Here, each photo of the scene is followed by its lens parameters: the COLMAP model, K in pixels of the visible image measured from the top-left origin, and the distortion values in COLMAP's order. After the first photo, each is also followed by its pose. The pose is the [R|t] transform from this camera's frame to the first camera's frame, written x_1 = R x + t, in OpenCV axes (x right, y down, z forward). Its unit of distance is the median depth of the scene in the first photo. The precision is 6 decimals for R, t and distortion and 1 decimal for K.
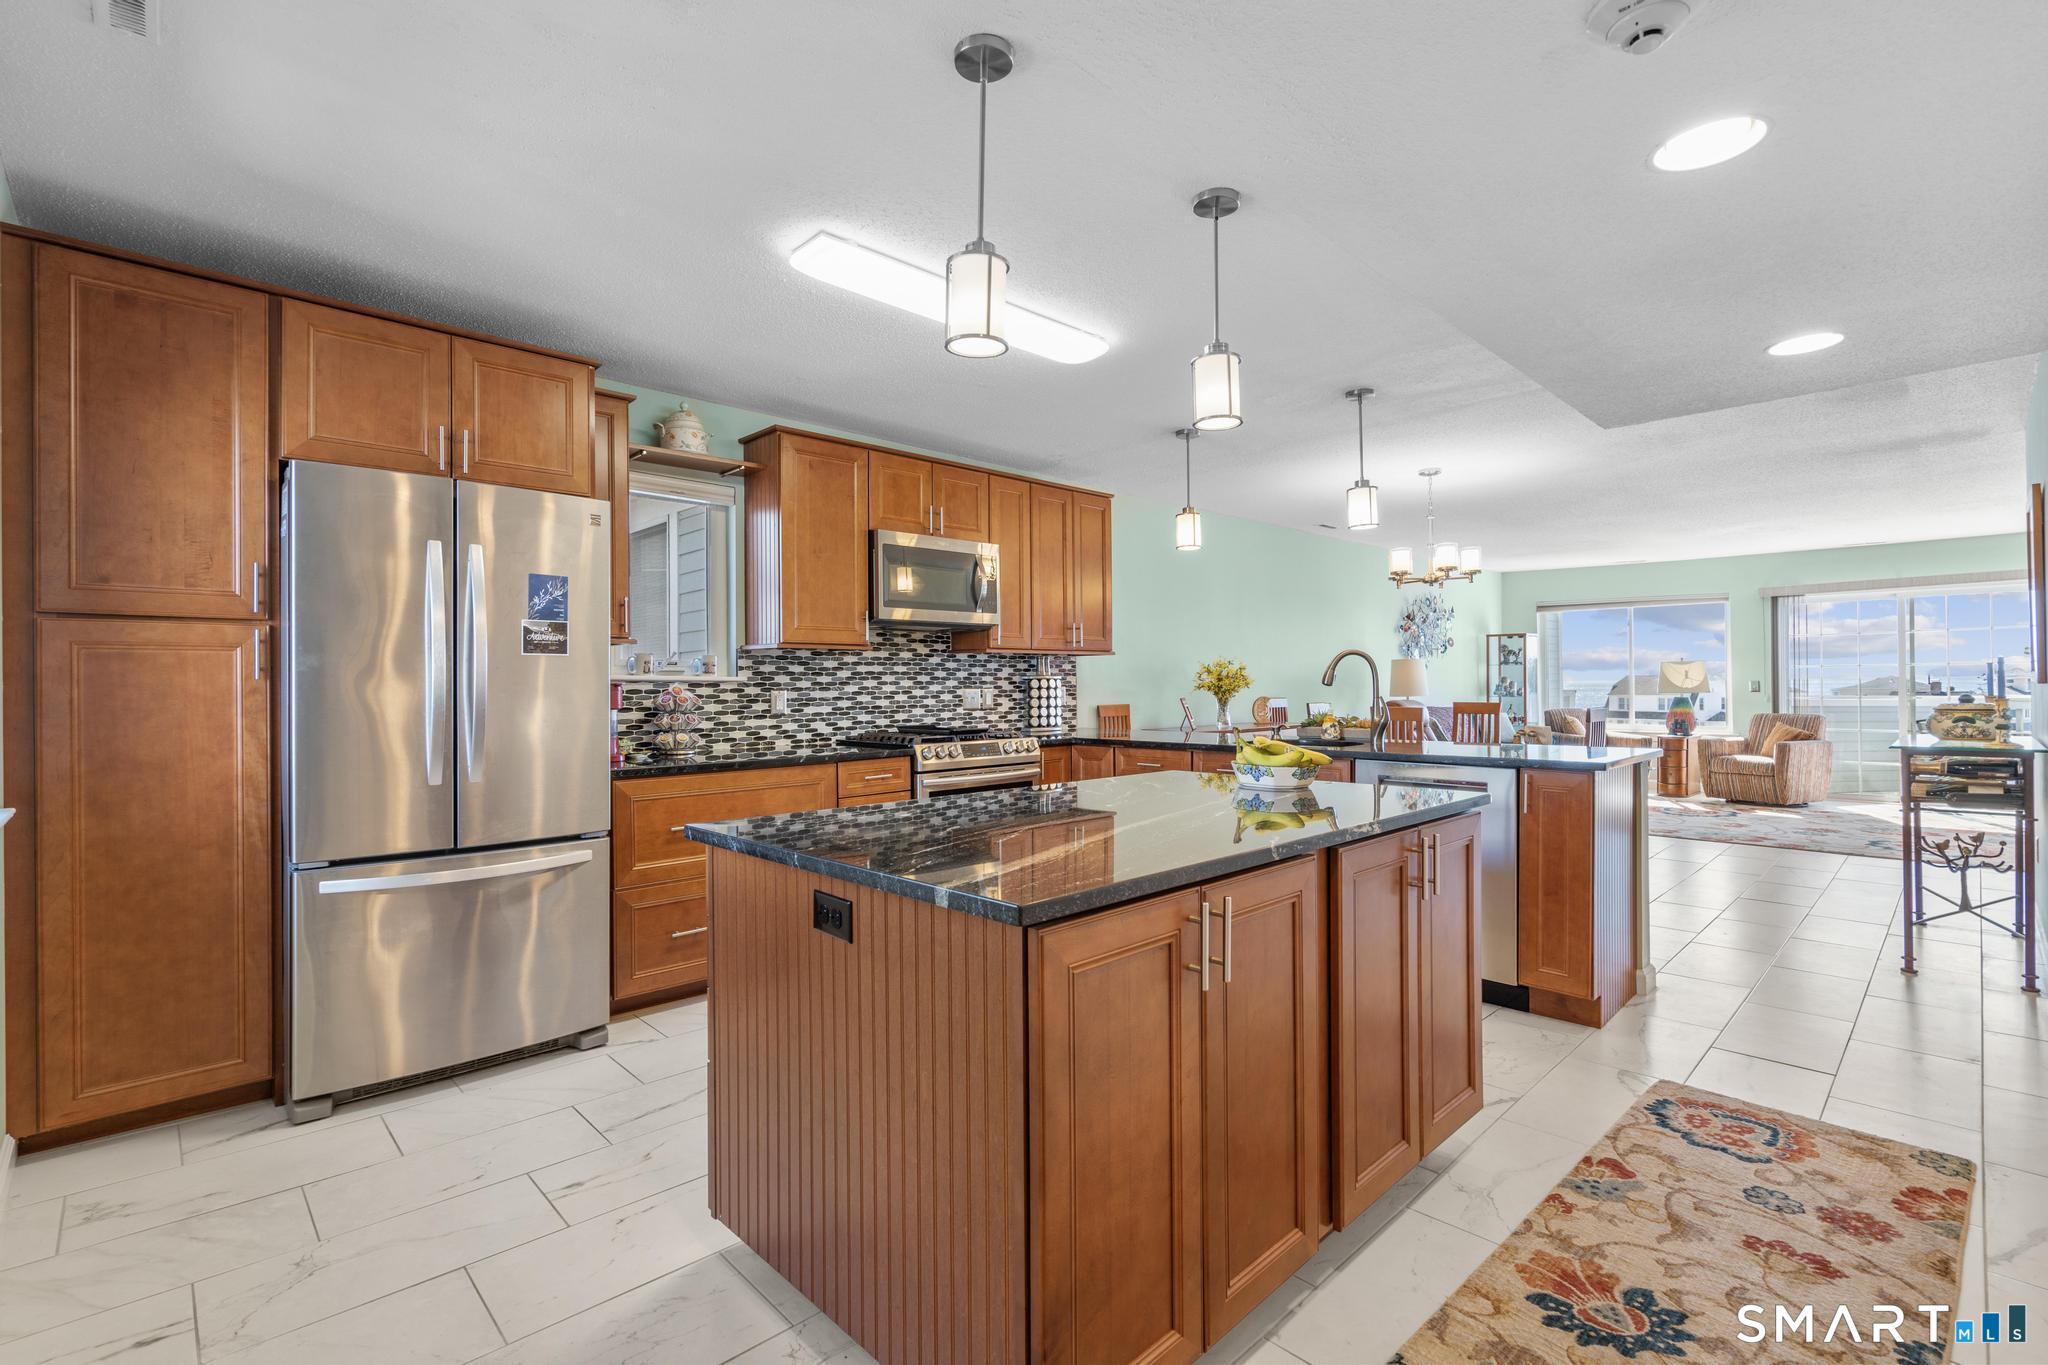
lens RADIAL K [[917.7, 0, 1006.6], [0, 917.7, 680.5], [0, 0, 1]] dist [-0.010446, 0.004929]
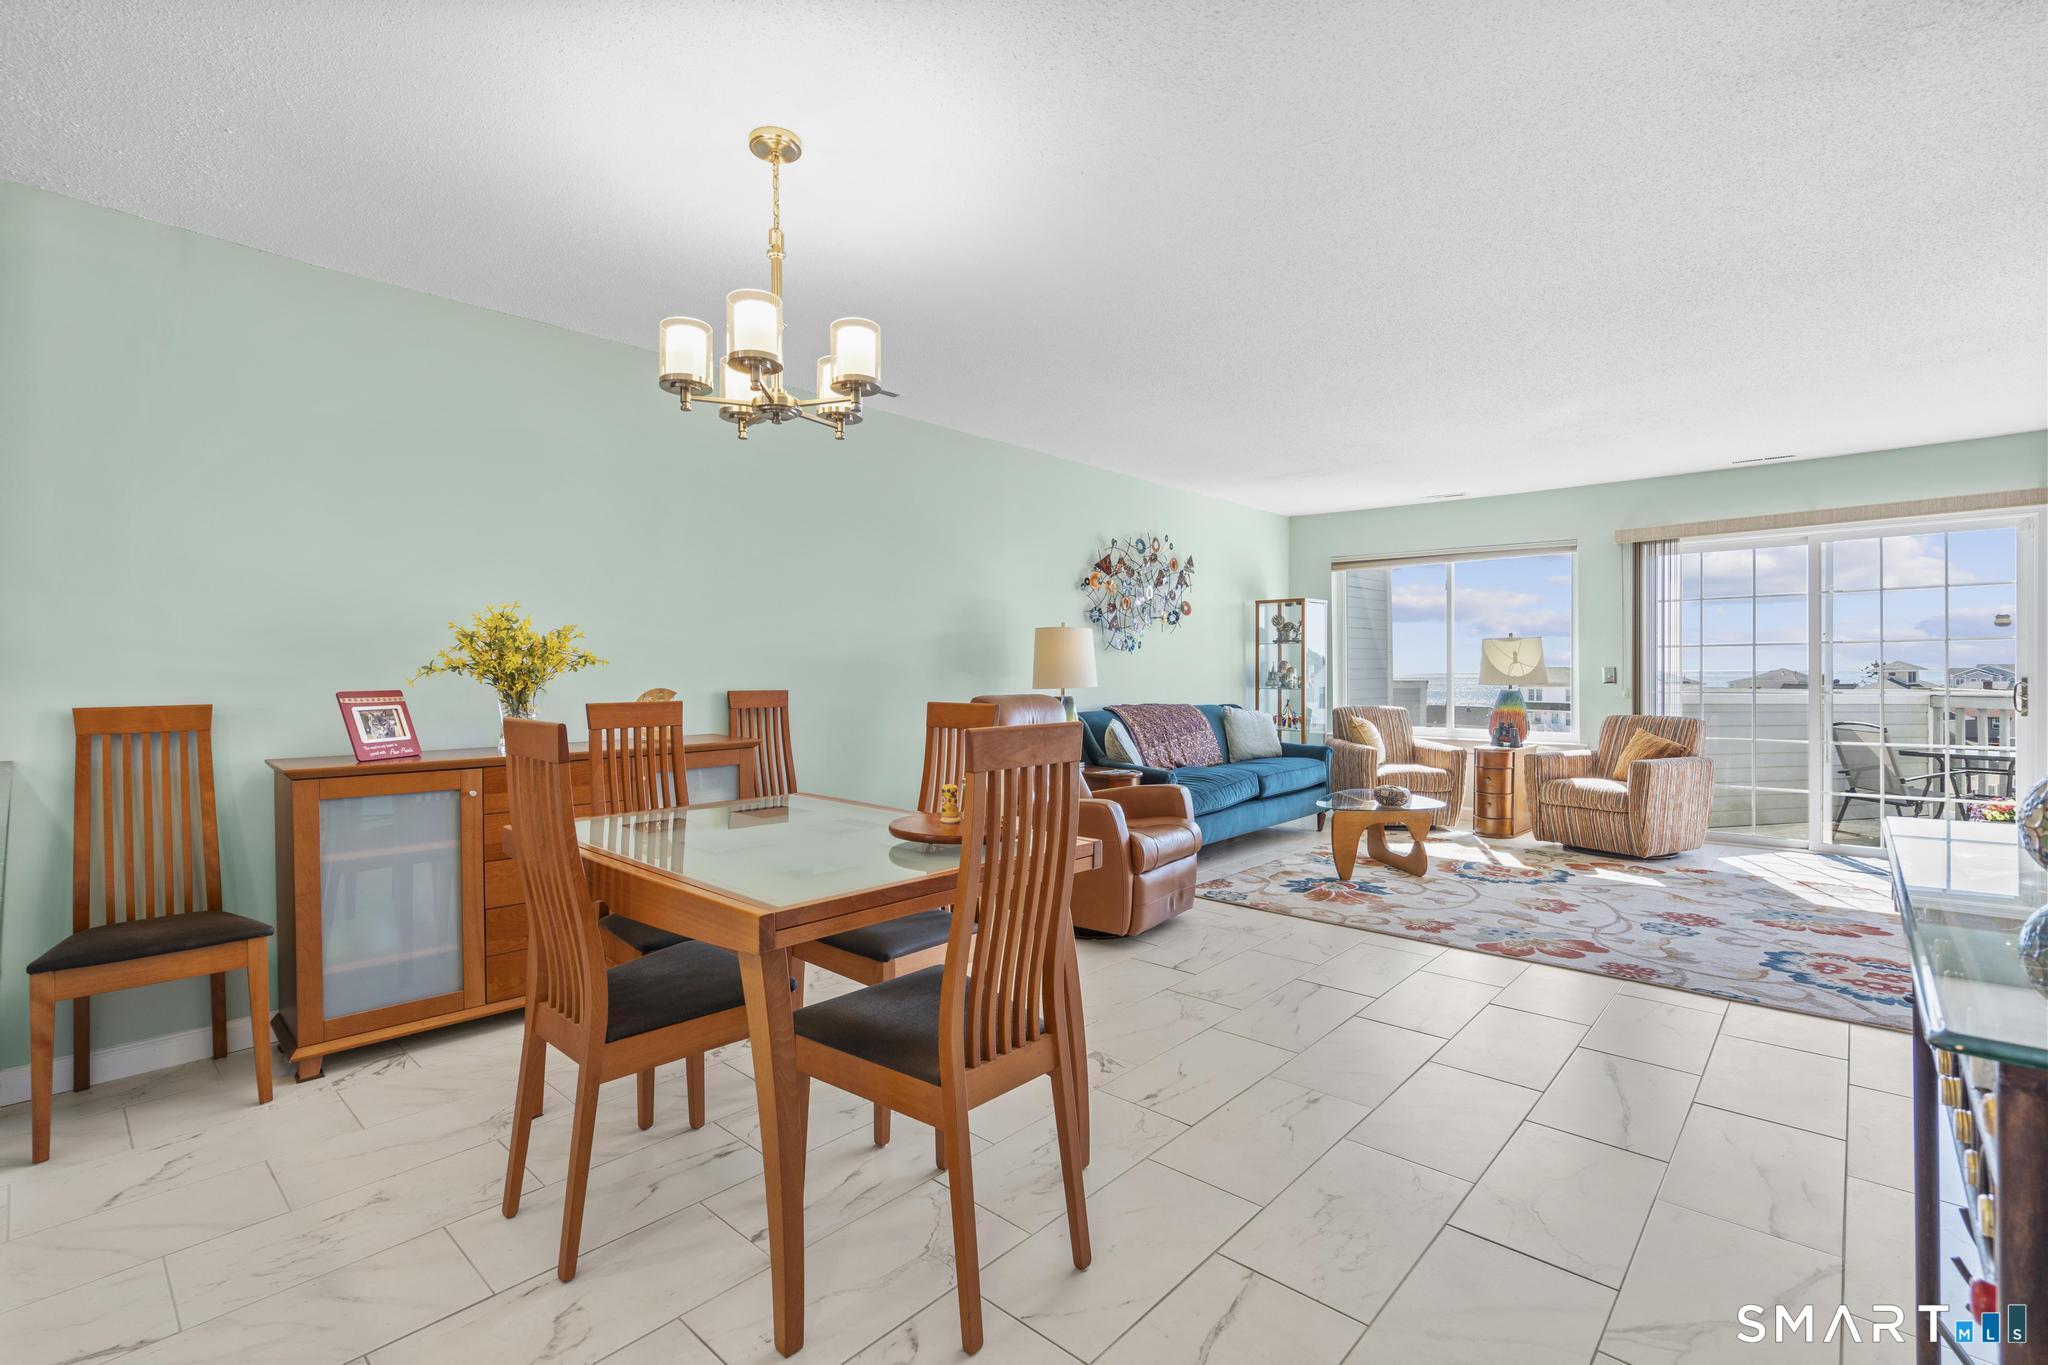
lens RADIAL K [[917.7, 0, 1006.6], [0, 917.7, 680.5], [0, 0, 1]] dist [-0.010446, 0.004929]
pose [[0.997802, 0.004198, 0.066130, 0.630859], [-0.004898, 0.999934, 0.010431, 0.010826], [-0.066082, -0.010732, 0.997756, 0.675727]]
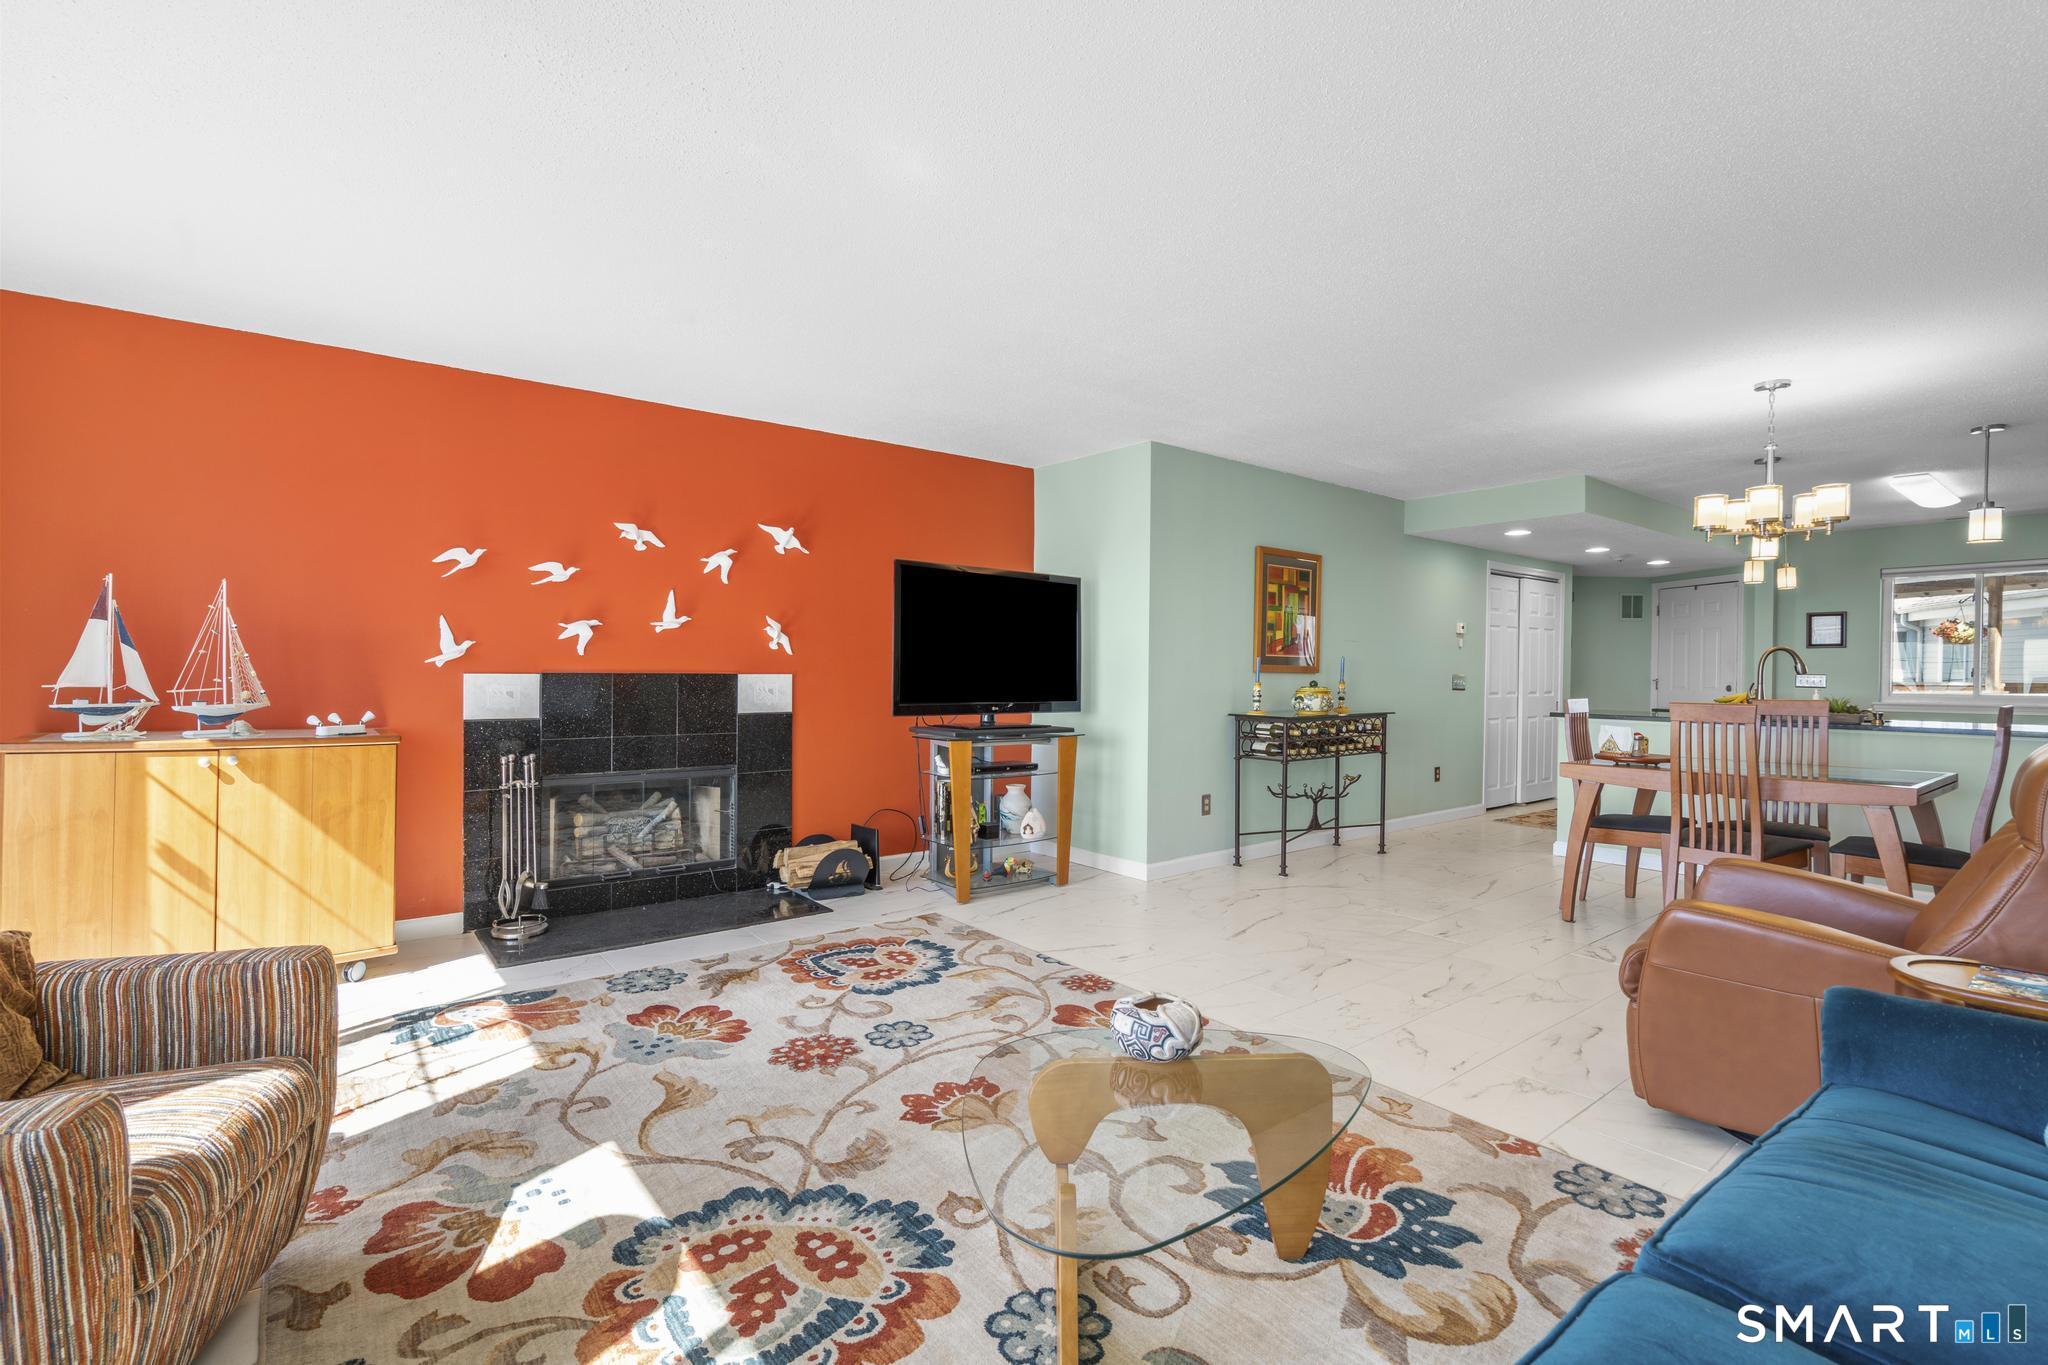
lens RADIAL K [[917.7, 0, 1006.6], [0, 917.7, 680.5], [0, 0, 1]] dist [-0.010446, 0.004929]
pose [[-0.995254, -0.000197, 0.097307, 1.174380], [0.000451, 0.999978, 0.006634, 0.004983], [-0.097306, 0.006646, -0.995232, 2.099445]]
